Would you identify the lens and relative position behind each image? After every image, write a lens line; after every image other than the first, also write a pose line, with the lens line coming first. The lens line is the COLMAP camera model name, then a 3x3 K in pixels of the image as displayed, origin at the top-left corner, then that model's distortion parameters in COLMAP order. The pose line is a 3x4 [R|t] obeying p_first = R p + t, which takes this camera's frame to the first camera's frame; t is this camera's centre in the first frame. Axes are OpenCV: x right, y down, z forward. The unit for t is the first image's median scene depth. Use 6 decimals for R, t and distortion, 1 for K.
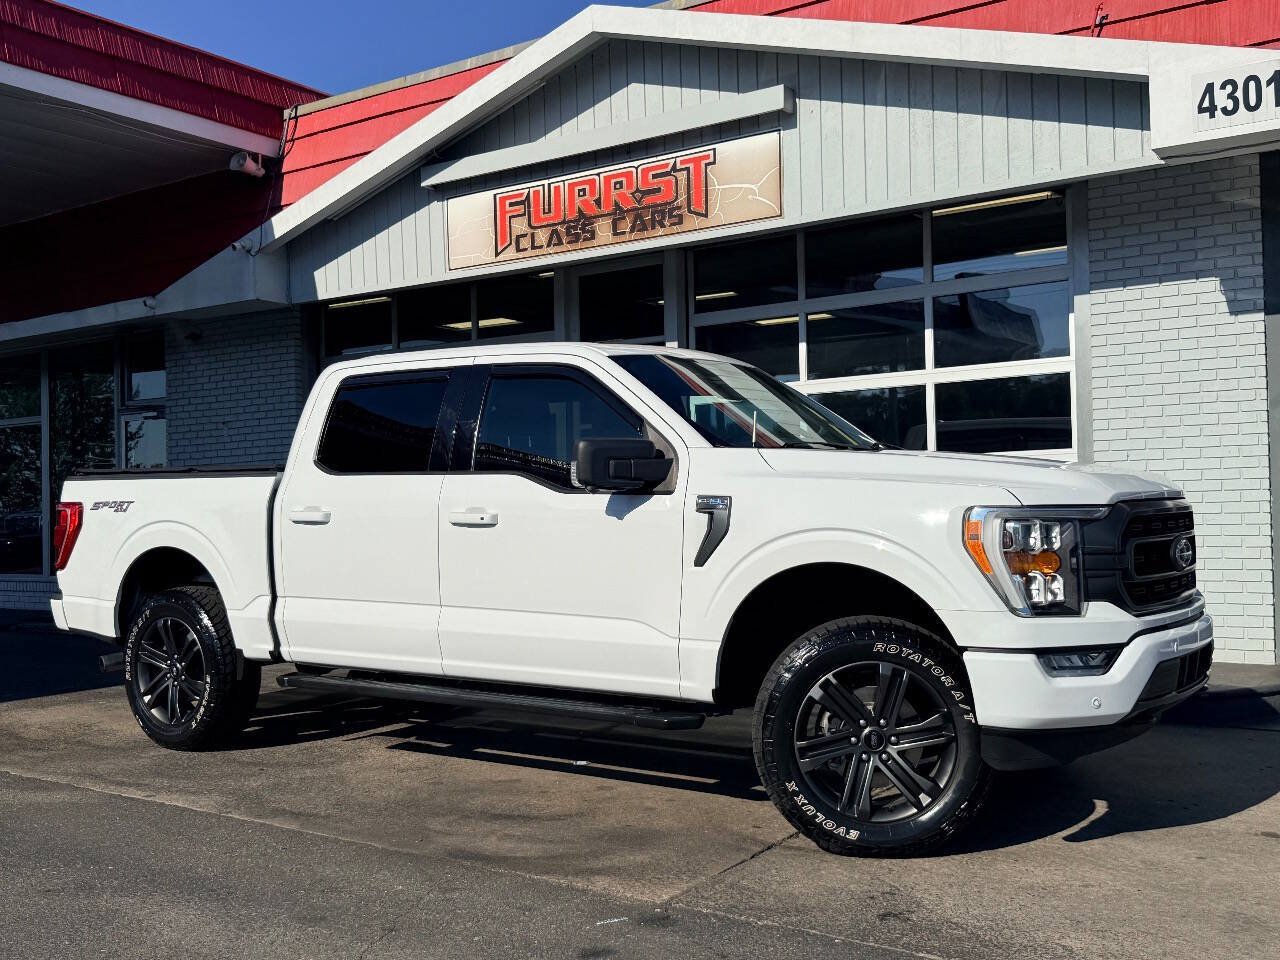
lens RADIAL K [[1281.2, 0, 636.1], [0, 1281.2, 495.6], [0, 0, 1]] dist [0.120385, -0.284718]
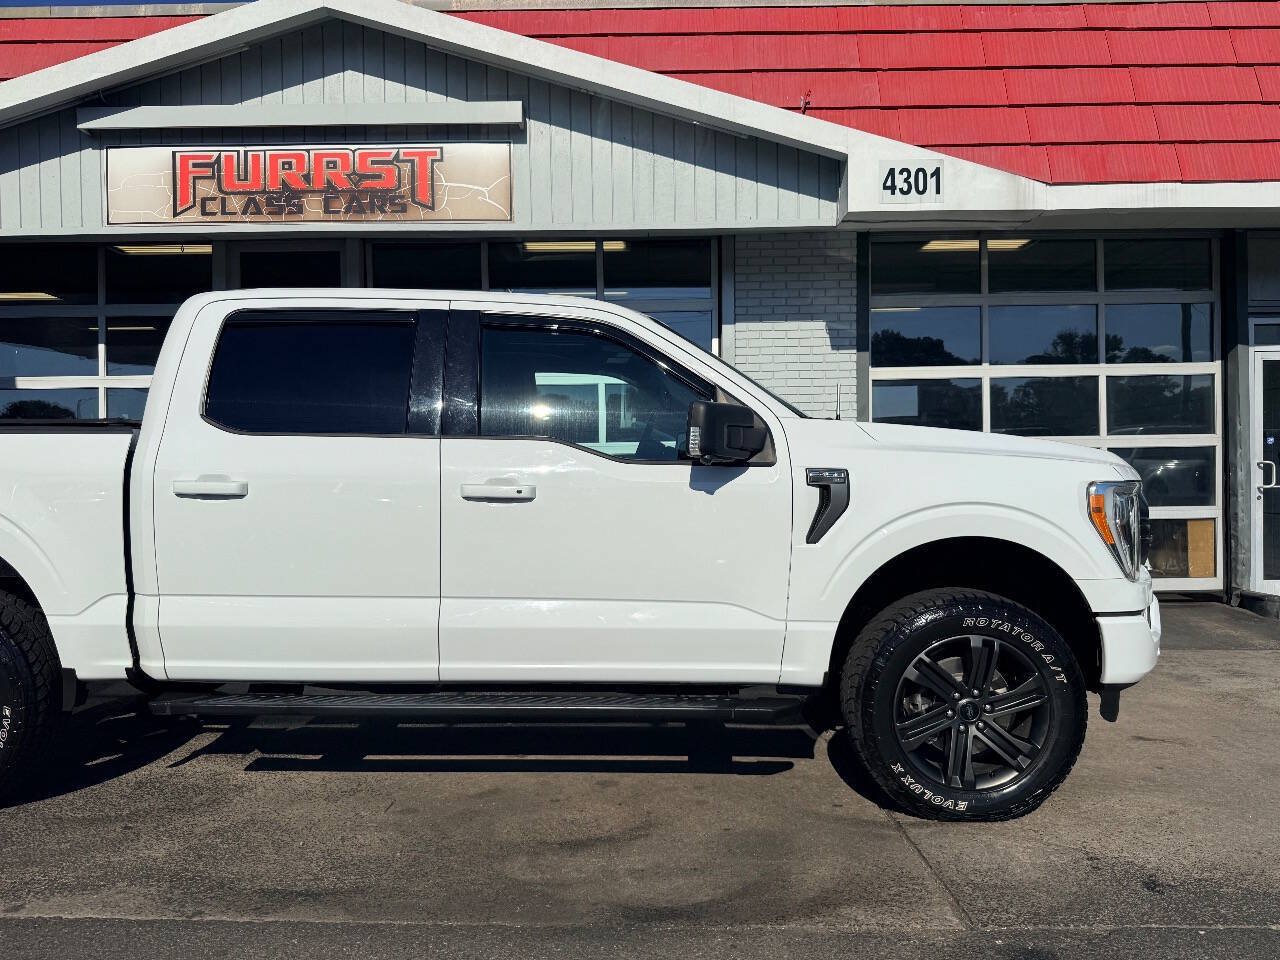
lens RADIAL K [[927.5, 0, 638.6], [0, 927.5, 483.4], [0, 0, 1]] dist [0.005275, -0.019973]
pose [[0.827367, 0.010876, 0.561557, -0.232158], [-0.014136, 0.999899, 0.001462, 0.006202], [-0.561484, -0.009148, 0.827437, 0.268488]]
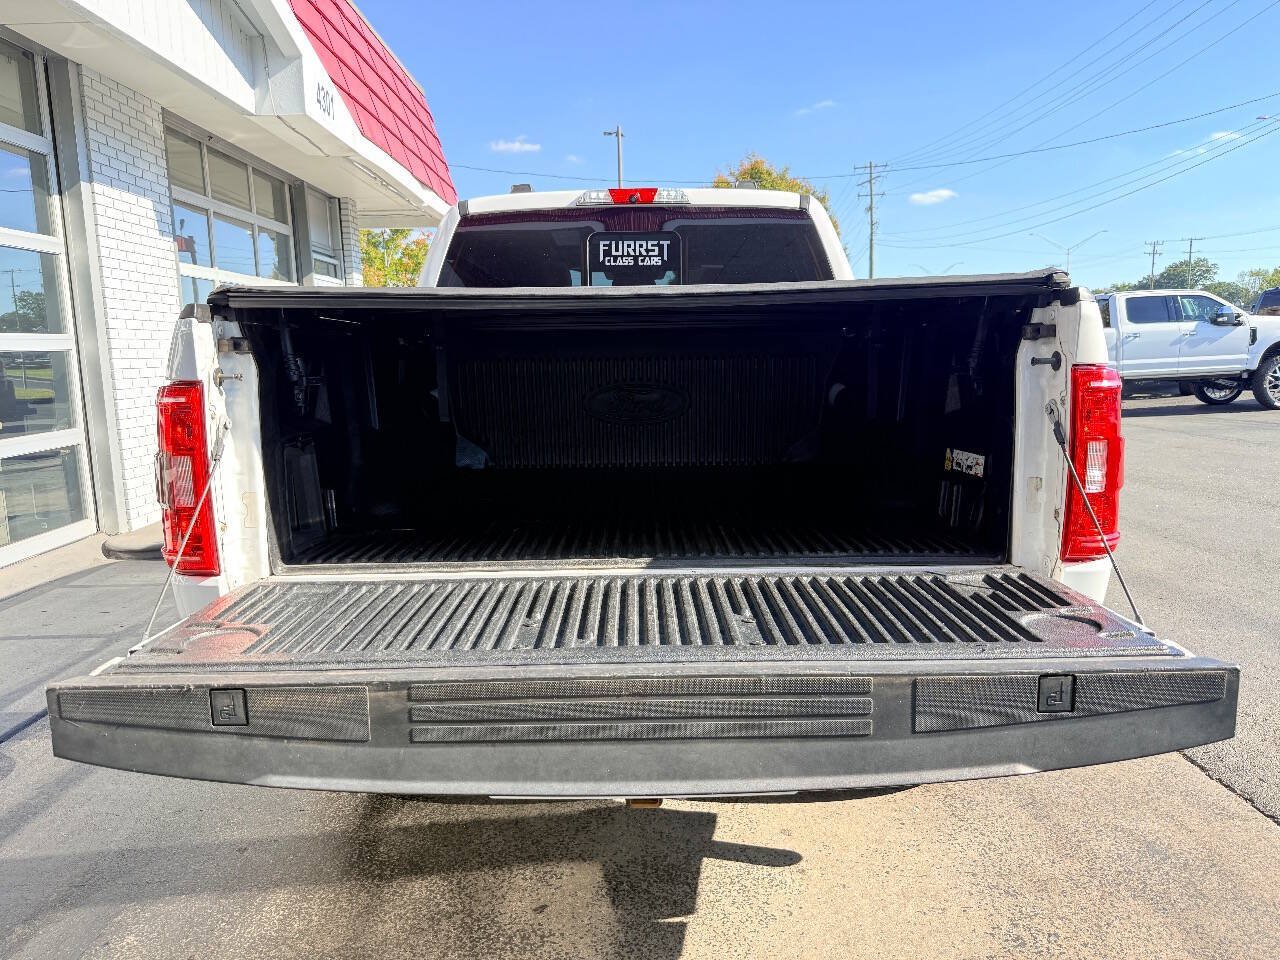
lens RADIAL K [[910.0, 0, 640.0], [0, 910.0, 480.0], [0, 0, 1]] dist [-0.005950, -0.004246]
pose [[-0.575462, -0.082545, 0.813652, -0.458062], [0.026002, 0.992544, 0.119084, 0.002460], [-0.817415, 0.089685, -0.569025, 1.000321]]
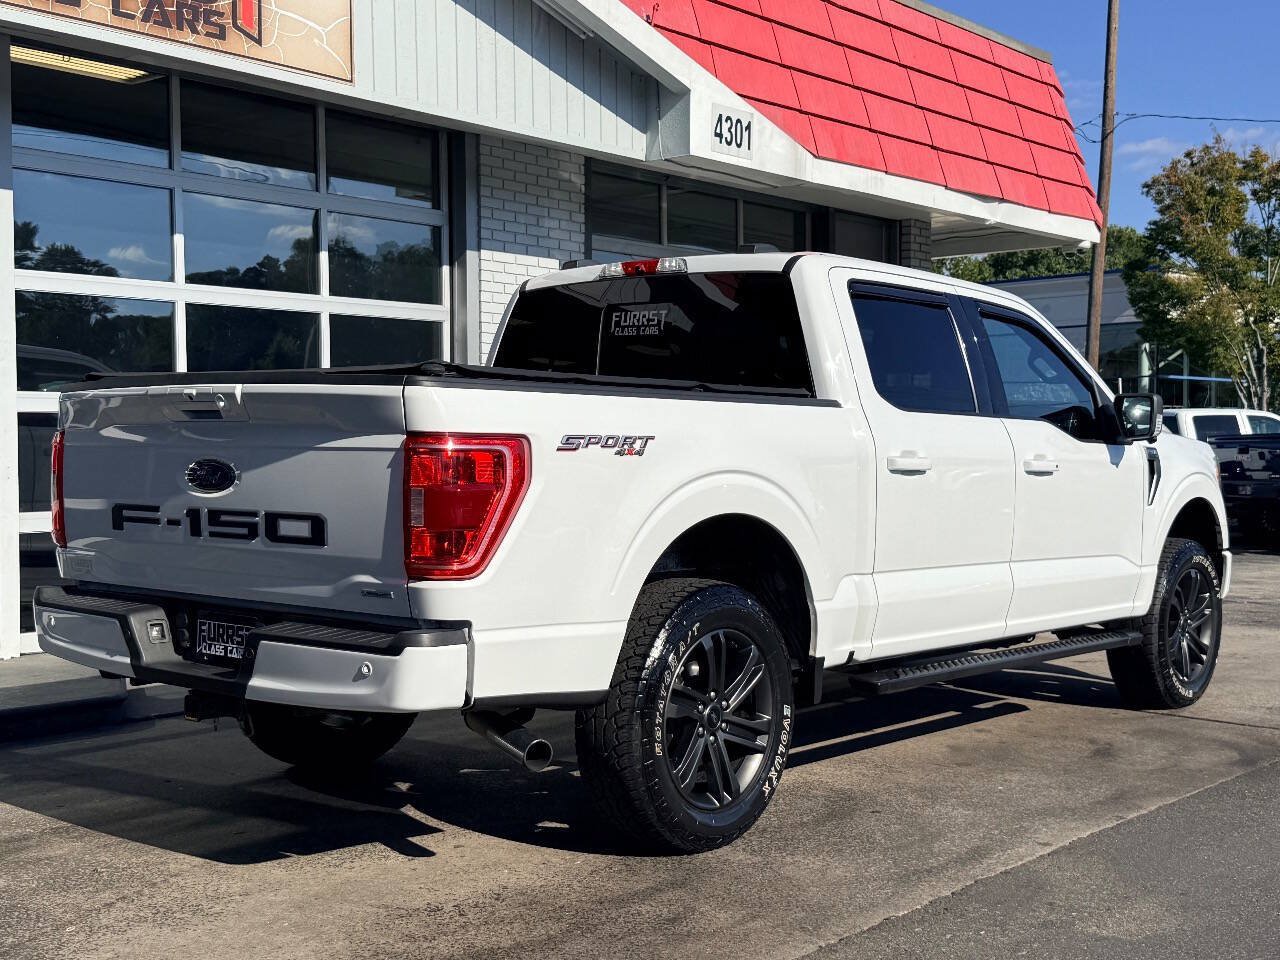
lens RADIAL K [[1562.7, 0, 640.0], [0, 1562.7, 480.0], [0, 0, 1]] dist [0.209008, -0.550036]
pose [[0.096161, -0.002358, 0.995363, -0.792680], [-0.013487, 0.999902, 0.003672, 0.016251], [-0.995274, -0.013777, 0.096120, 0.705443]]
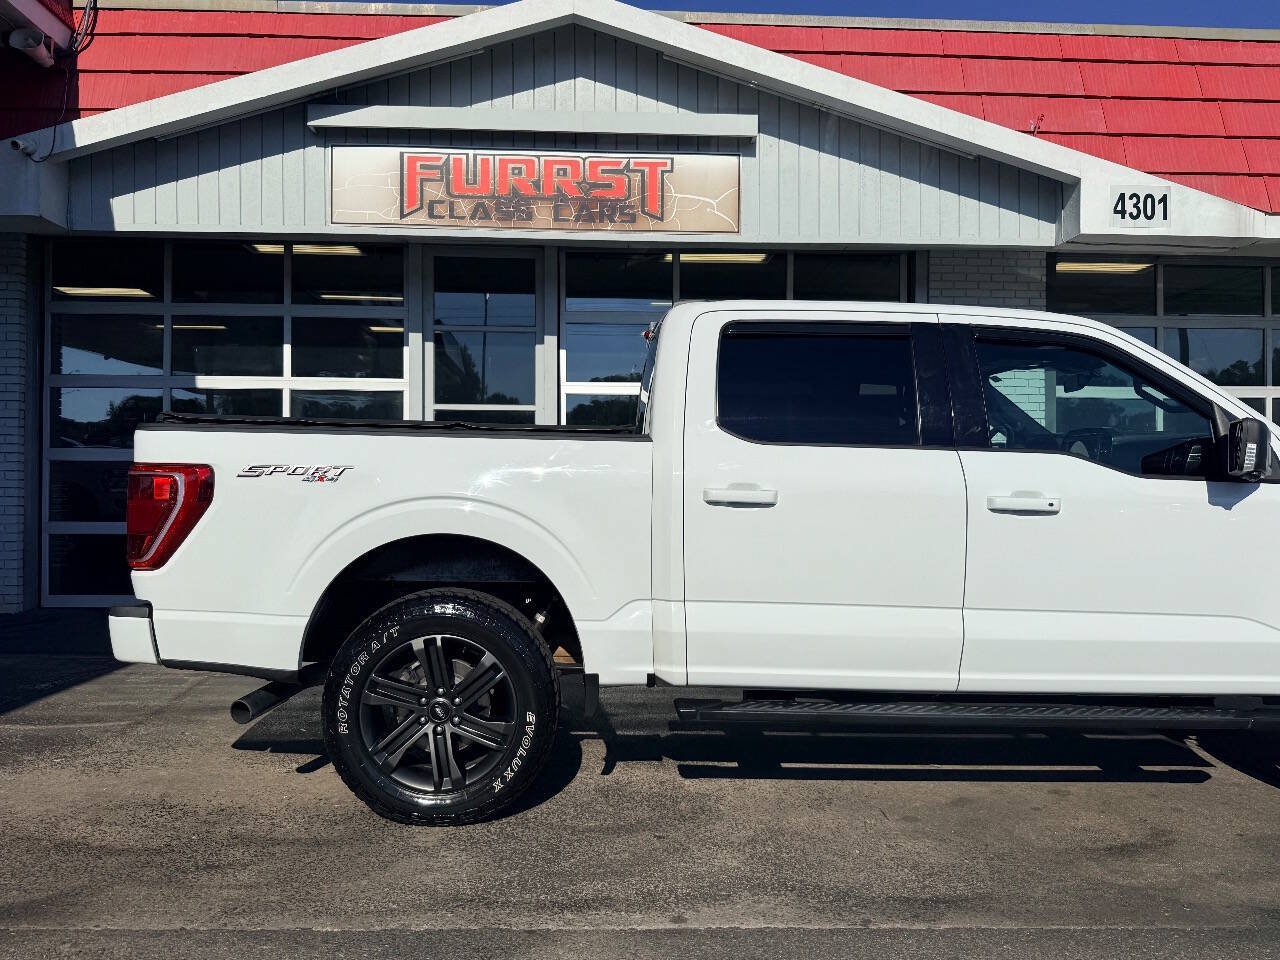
lens RADIAL K [[919.5, 0, 635.1], [0, 919.5, 486.8], [0, 0, 1]] dist [0.059055, -0.107383]
pose [[0.799280, 0.028102, 0.600301, -0.417452], [-0.030360, 0.999519, -0.006368, 0.010707], [-0.600191, -0.013135, 0.799749, 0.396465]]
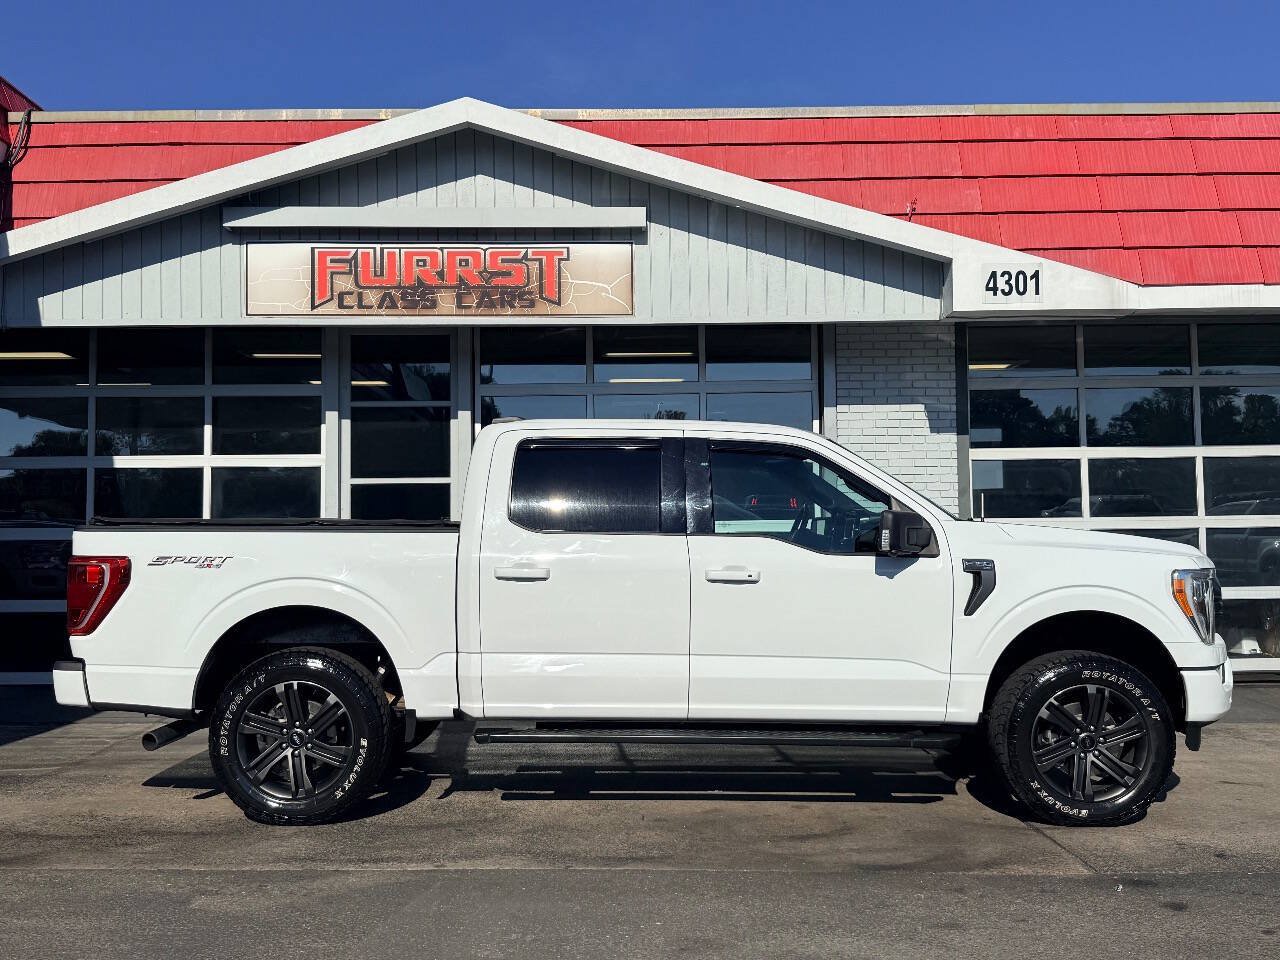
lens RADIAL K [[1188.1, 0, 640.0], [0, 1188.1, 480.0], [0, 0, 1]] dist [0.141789, -0.330061]
pose [[0.820384, 0.046952, 0.569882, -0.476080], [-0.015110, 0.998055, -0.060477, -0.001023], [-0.571613, 0.041004, 0.819498, 0.108239]]
